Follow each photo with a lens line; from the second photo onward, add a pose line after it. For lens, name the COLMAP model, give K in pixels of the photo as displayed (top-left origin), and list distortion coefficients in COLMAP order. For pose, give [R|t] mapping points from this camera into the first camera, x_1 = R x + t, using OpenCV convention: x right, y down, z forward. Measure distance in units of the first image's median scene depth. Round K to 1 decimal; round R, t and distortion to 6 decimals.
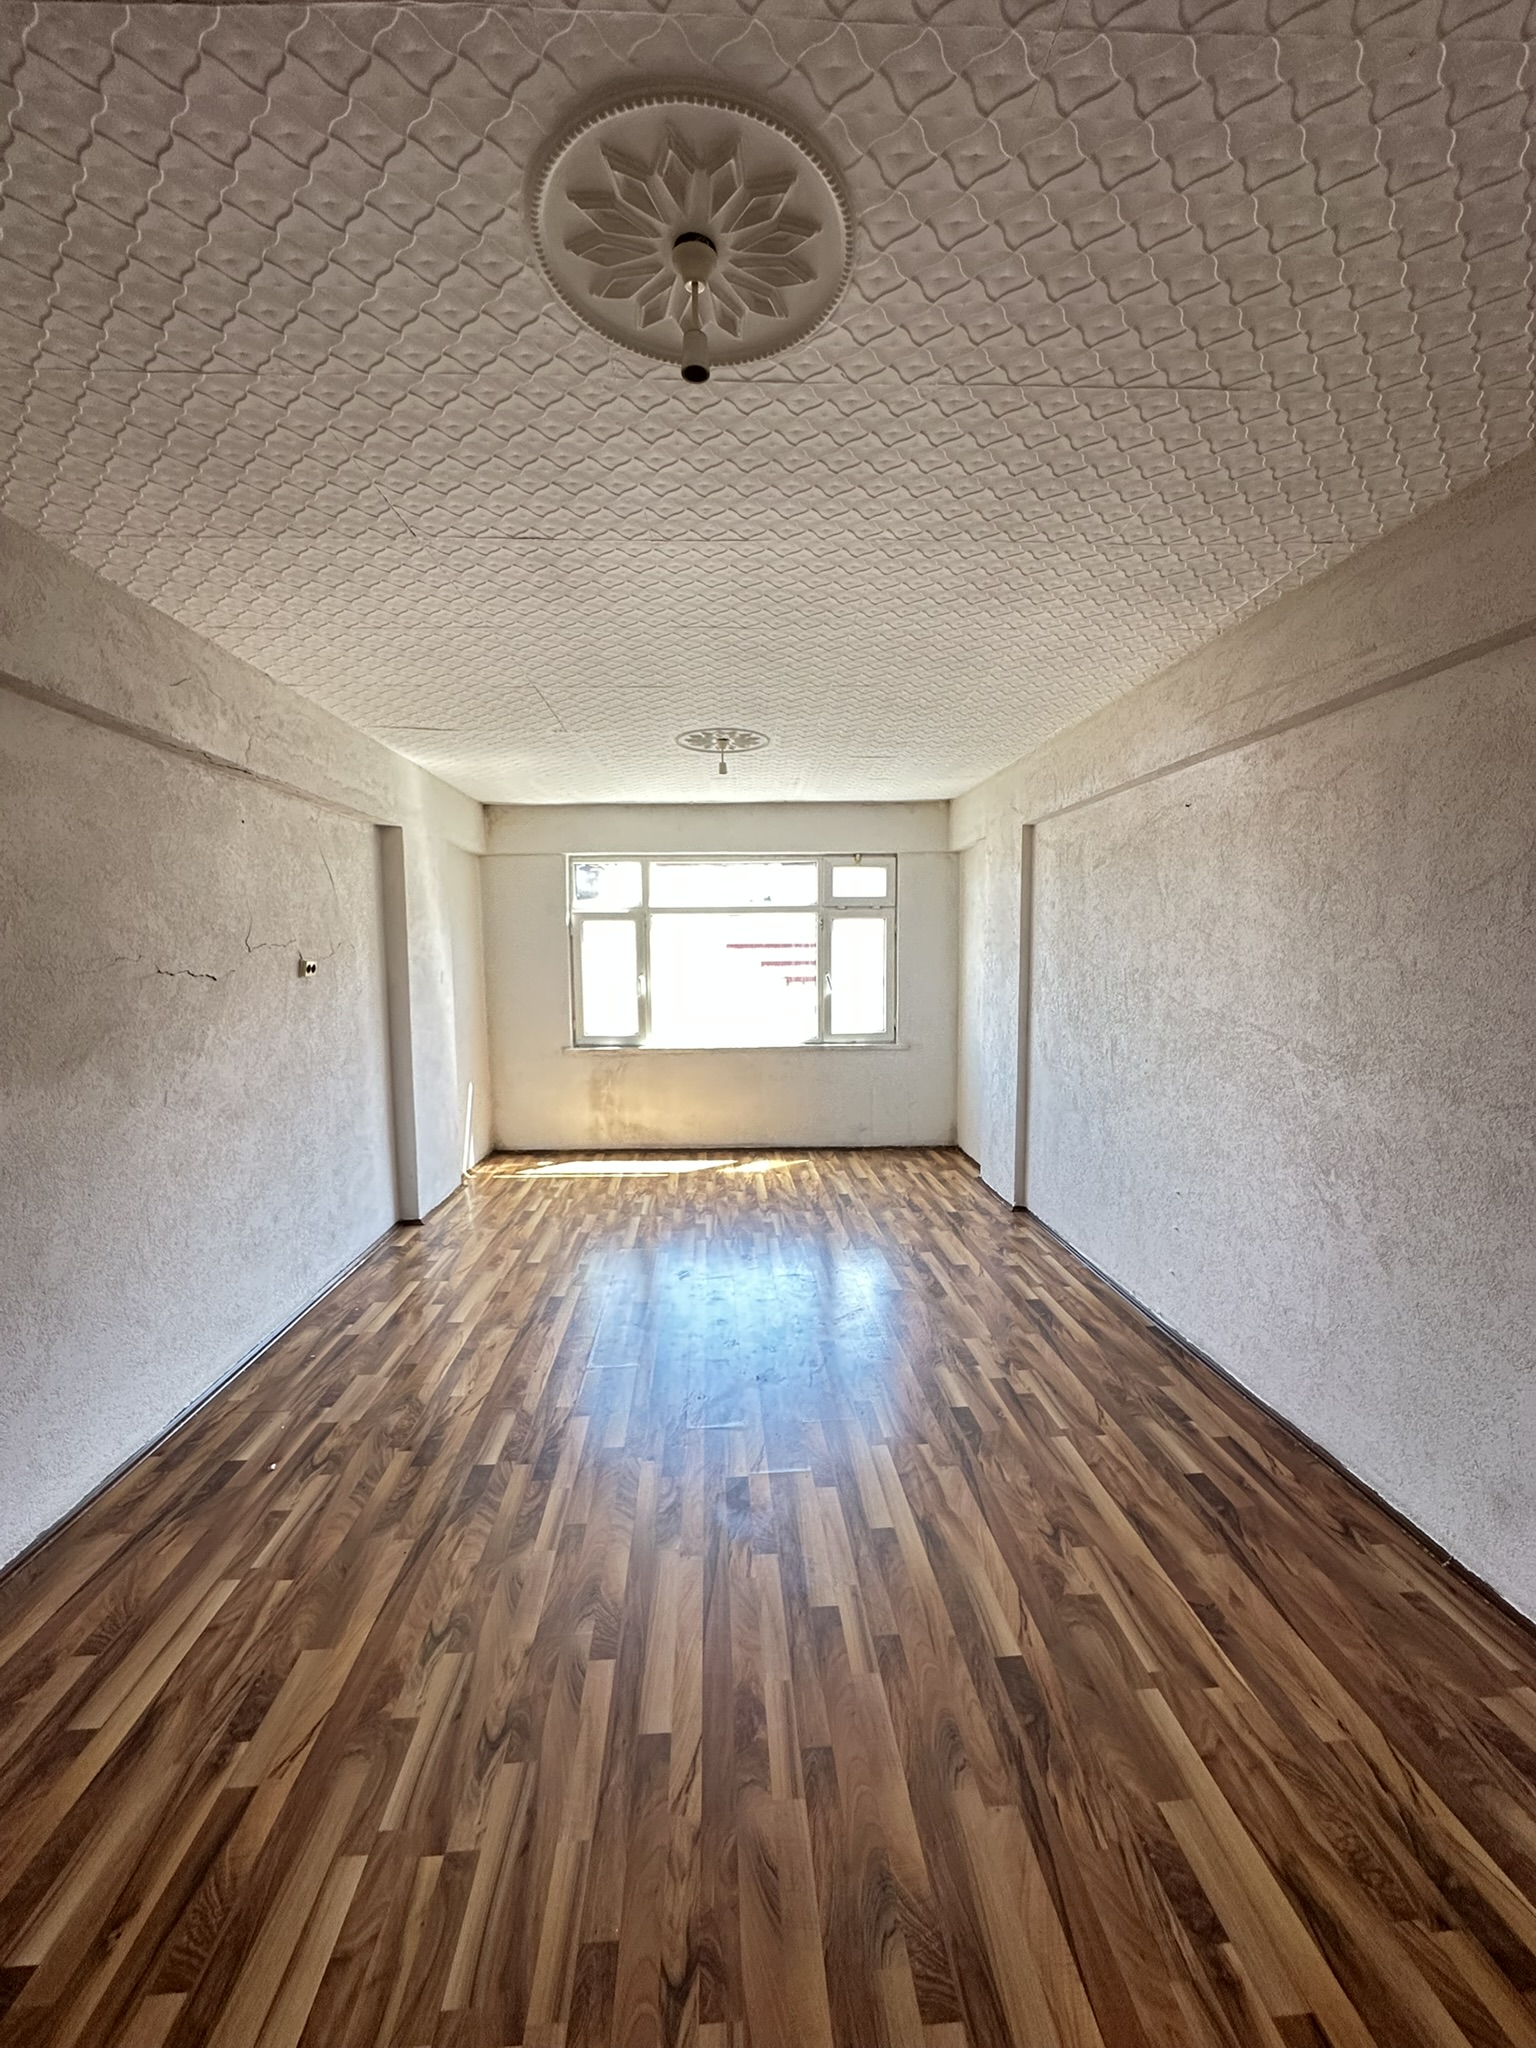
lens RADIAL K [[814.9, 0, 772.6], [0, 814.9, 1019.1], [0, 0, 1]] dist [-0.005969, 0.001558]
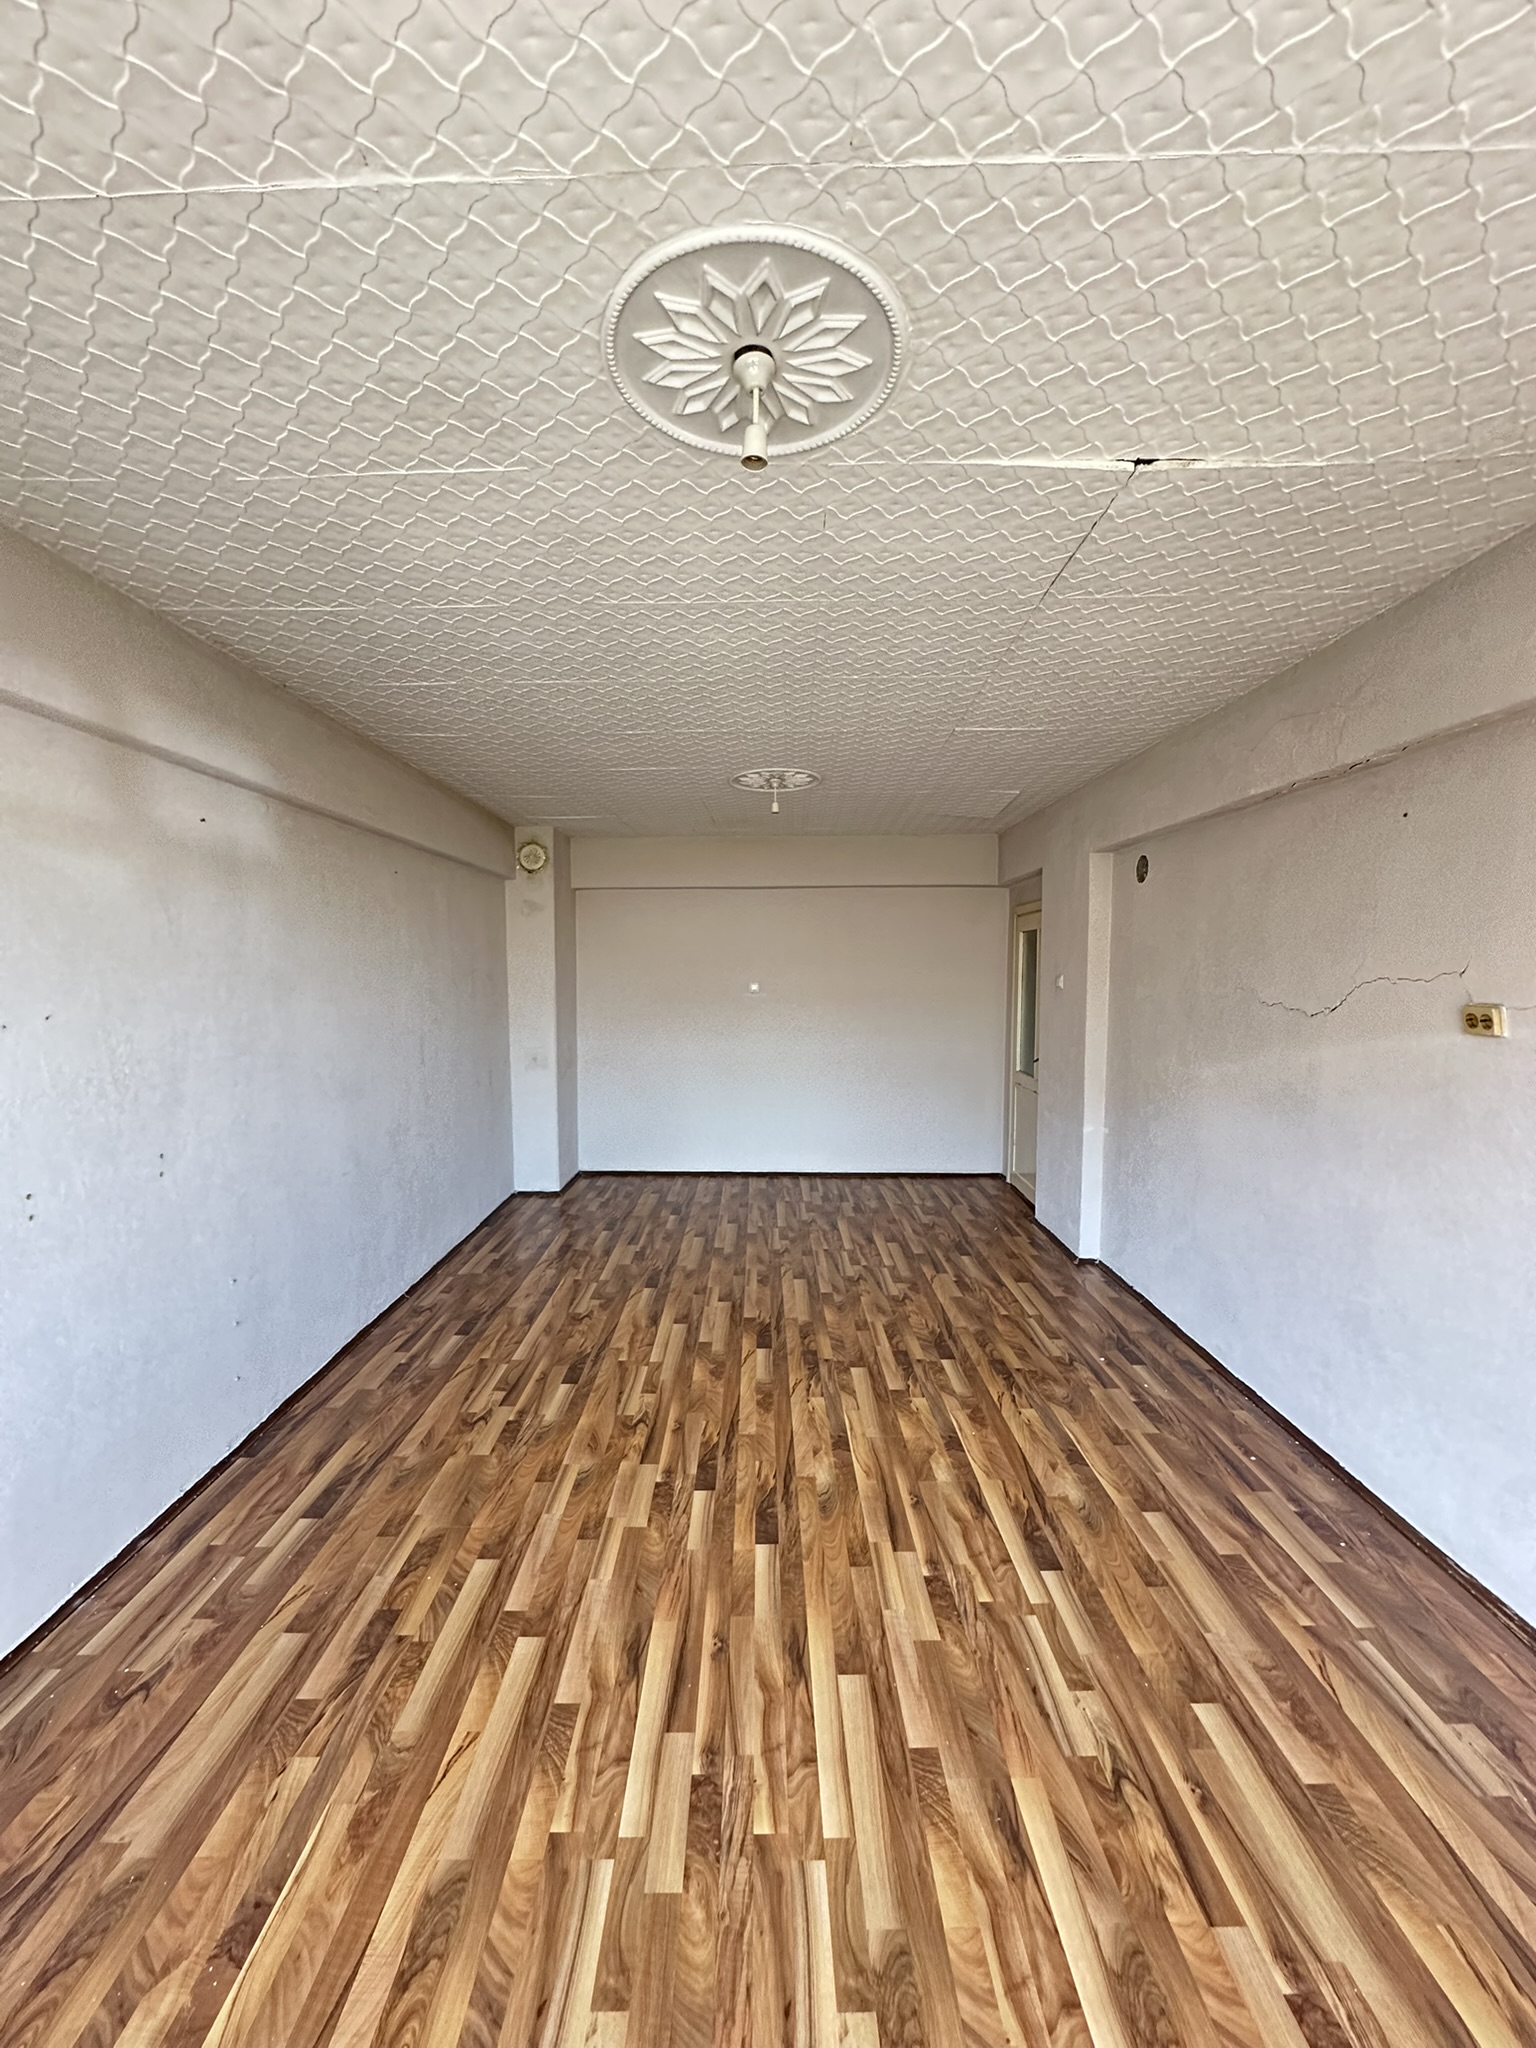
lens RADIAL K [[814.9, 0, 767.8], [0, 814.9, 1024.7], [0, 0, 1]] dist [-0.005969, 0.001558]
pose [[-0.997699, 0.005131, 0.067606, -0.133462], [0.015387, 0.988250, 0.152070, -0.198216], [-0.066032, 0.152760, -0.986055, 2.062728]]
